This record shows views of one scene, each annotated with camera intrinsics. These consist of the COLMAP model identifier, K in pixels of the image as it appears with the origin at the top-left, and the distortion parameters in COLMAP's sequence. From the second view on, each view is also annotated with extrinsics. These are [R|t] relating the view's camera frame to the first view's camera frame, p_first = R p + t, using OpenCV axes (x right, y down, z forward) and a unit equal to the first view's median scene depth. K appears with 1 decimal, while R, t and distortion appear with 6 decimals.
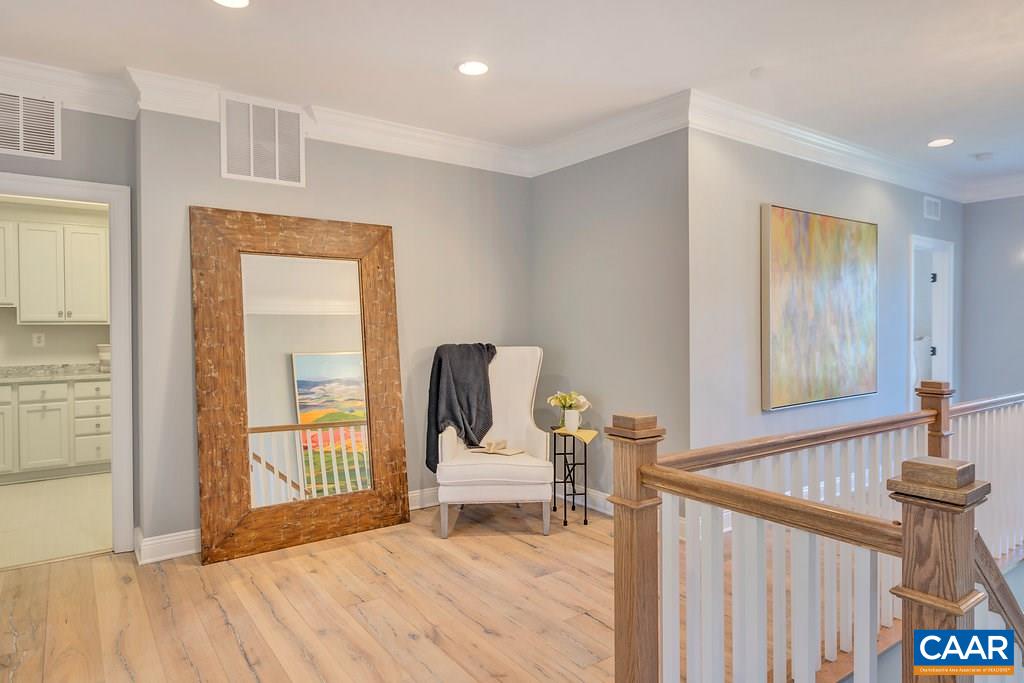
lens RADIAL K [[621.8, 0, 512.2], [0, 621.8, 336.5], [0, 0, 1]] dist [-0.000621, -0.000736]
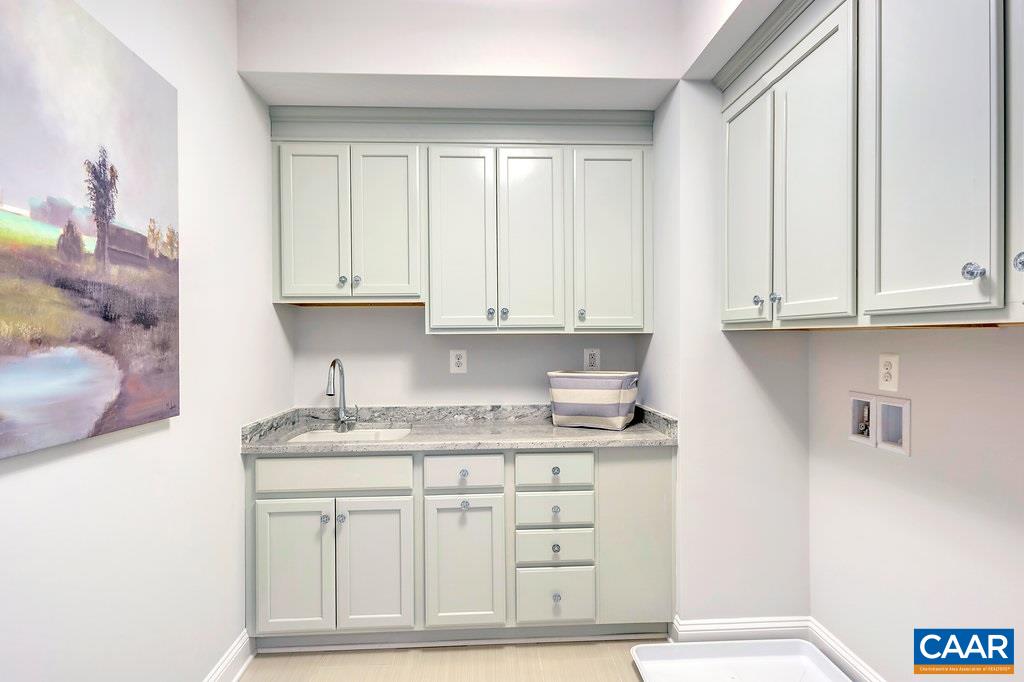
lens RADIAL K [[621.8, 0, 512.9], [0, 621.8, 342.2], [0, 0, 1]] dist [-0.000621, -0.000736]
pose [[0.841246, 0.000029, -0.540653, -0.439343], [-0.003365, 0.999981, -0.005183, -0.009774], [0.540643, 0.006179, 0.841230, 0.584552]]
